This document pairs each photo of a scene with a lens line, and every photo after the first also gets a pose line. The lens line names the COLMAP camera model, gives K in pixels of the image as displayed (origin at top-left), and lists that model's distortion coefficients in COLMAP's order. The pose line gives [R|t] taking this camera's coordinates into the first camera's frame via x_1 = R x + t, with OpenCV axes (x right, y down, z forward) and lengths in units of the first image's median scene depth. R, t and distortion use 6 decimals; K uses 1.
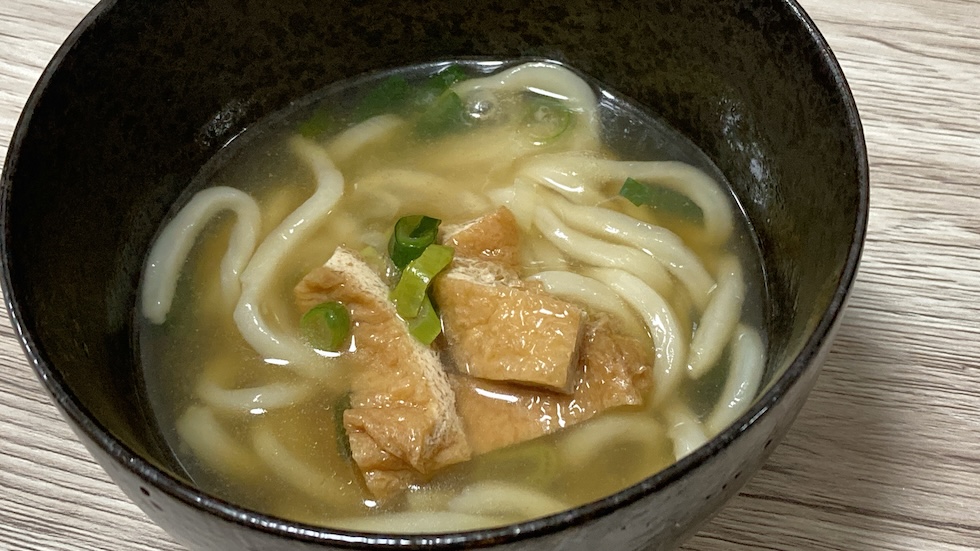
lens RADIAL K [[1609.9, 0, 490.0], [0, 1609.9, 275.5], [0, 0, 1]] dist [0.256910, -1.432215]
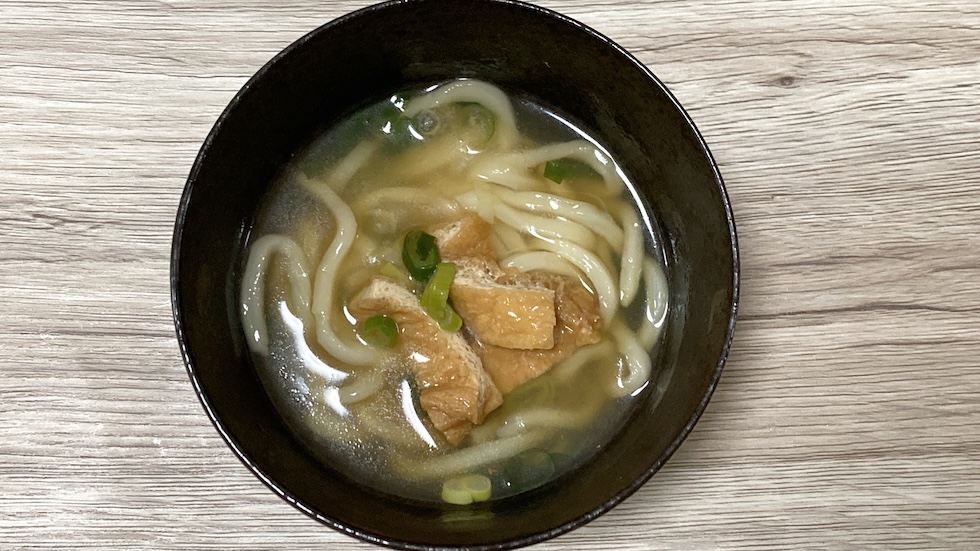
lens RADIAL K [[1609.9, 0, 490.0], [0, 1609.9, 275.5], [0, 0, 1]] dist [0.256910, -1.432215]
pose [[0.955382, -0.267093, 0.126122, -0.176586], [0.177689, 0.860794, 0.476928, -0.690270], [-0.235949, -0.433238, 0.869846, -0.283481]]
